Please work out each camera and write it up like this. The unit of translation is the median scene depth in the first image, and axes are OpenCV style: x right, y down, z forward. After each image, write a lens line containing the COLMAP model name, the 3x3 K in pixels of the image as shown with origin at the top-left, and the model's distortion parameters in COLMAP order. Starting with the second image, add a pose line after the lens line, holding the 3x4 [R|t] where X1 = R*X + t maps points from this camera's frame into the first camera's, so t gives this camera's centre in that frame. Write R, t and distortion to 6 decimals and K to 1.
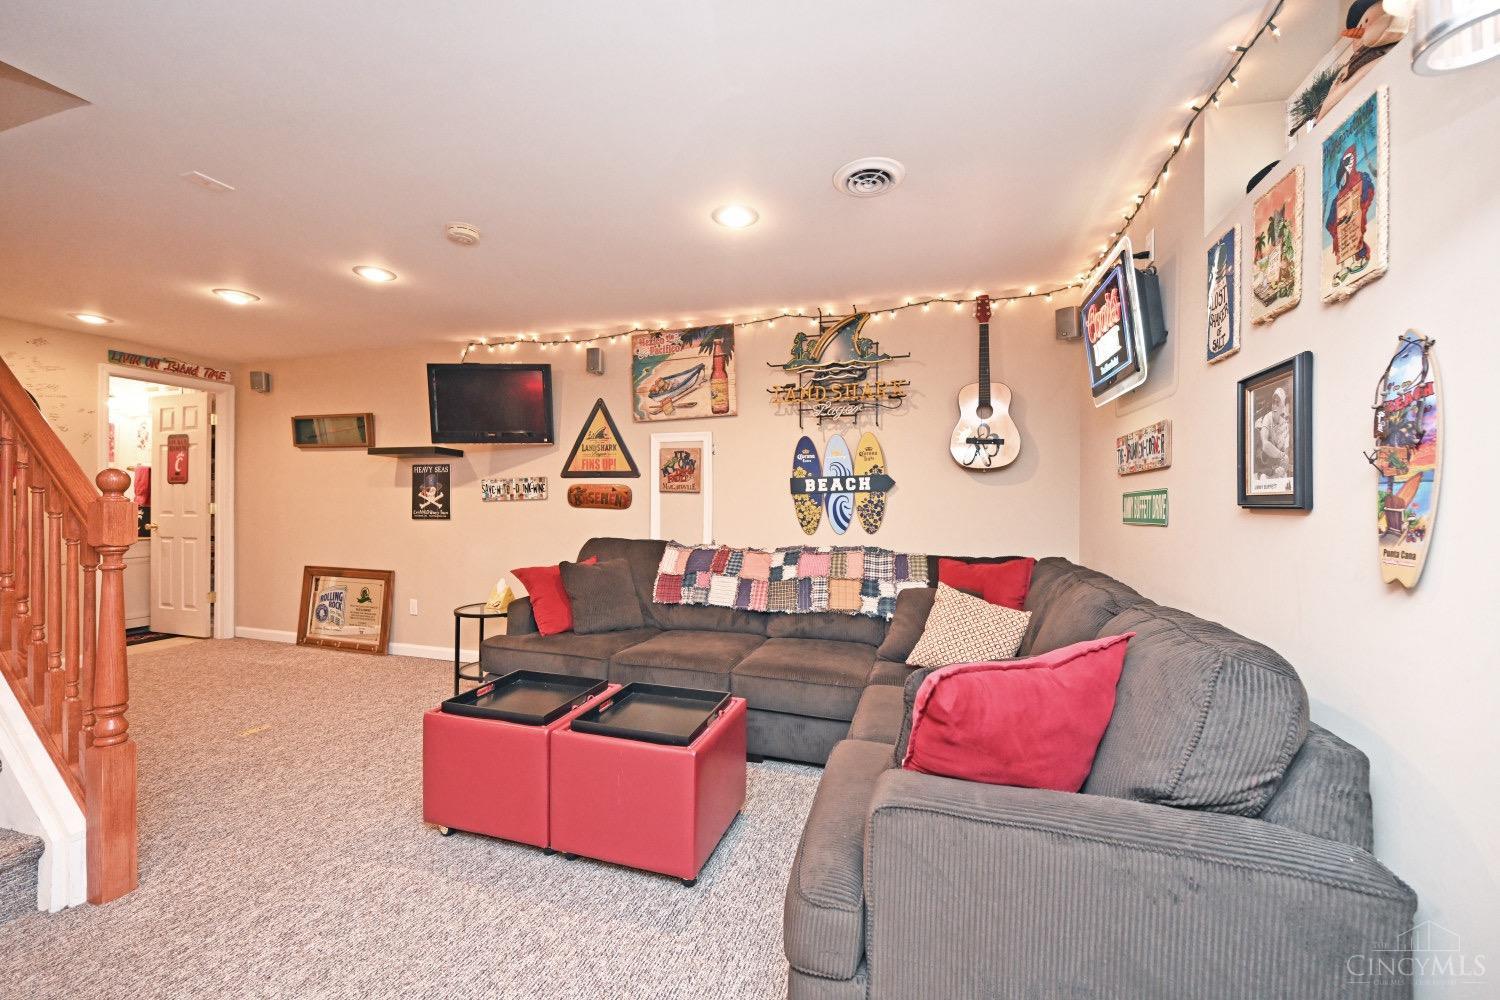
lens RADIAL K [[596.2, 0, 741.9], [0, 596.2, 506.1], [0, 0, 1]] dist [-0.000644, 0.000294]
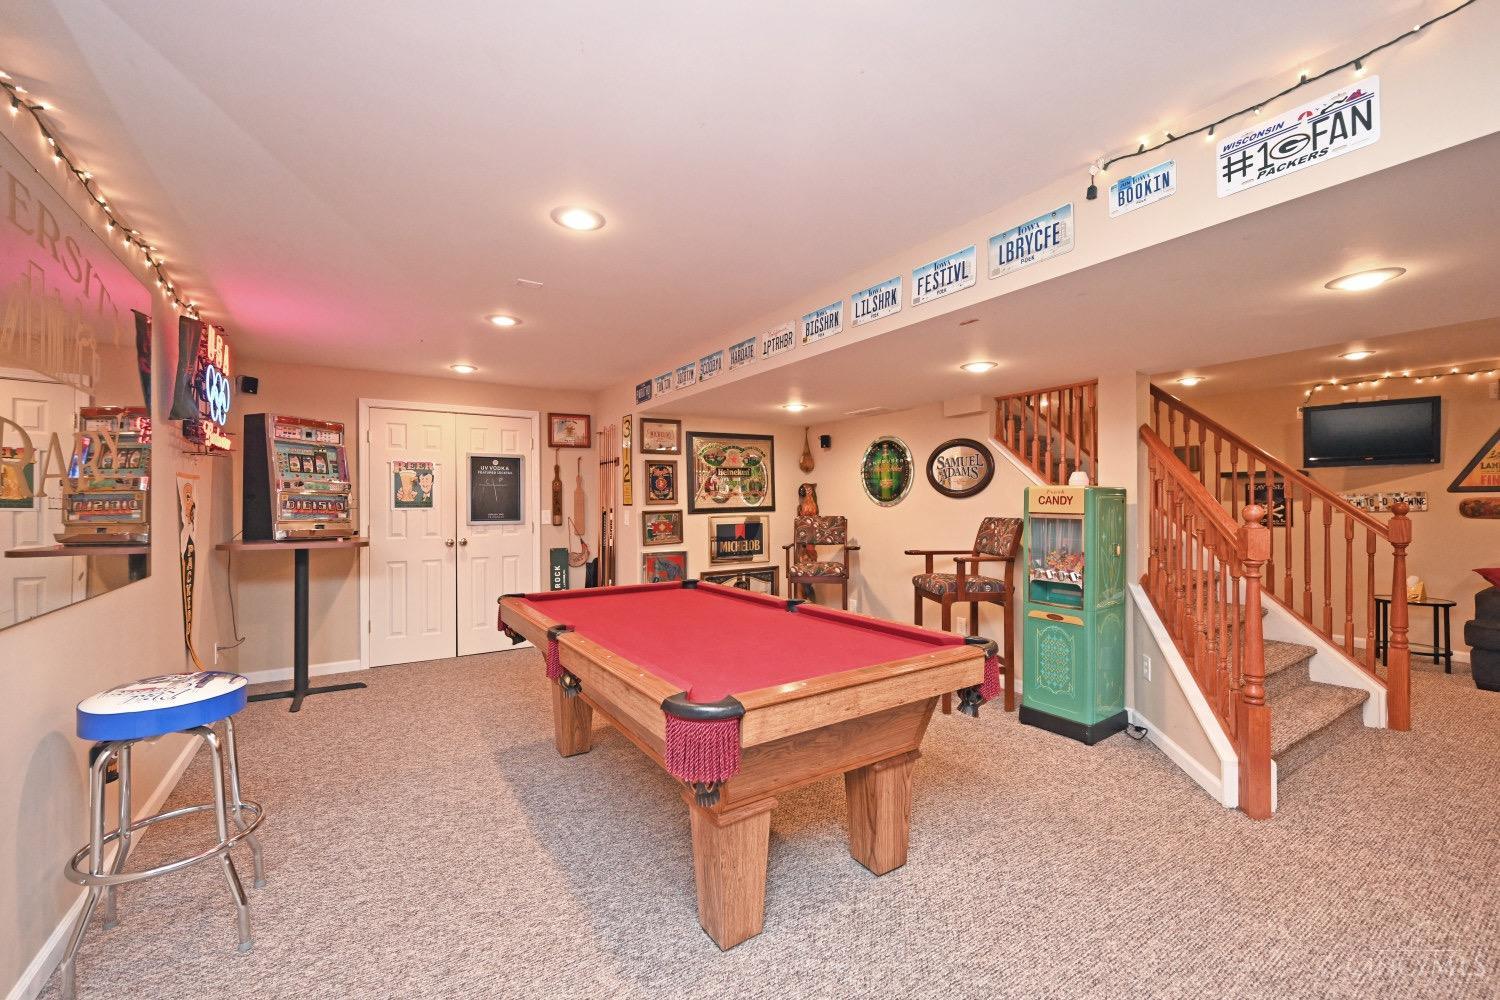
lens RADIAL K [[596.2, 0, 751.6], [0, 596.2, 501.4], [0, 0, 1]] dist [-0.000644, 0.000294]
pose [[0.778213, -0.008831, -0.627939, -0.622060], [-0.000486, 0.999892, -0.014664, -0.012484], [0.628001, 0.011717, 0.778125, -0.732401]]
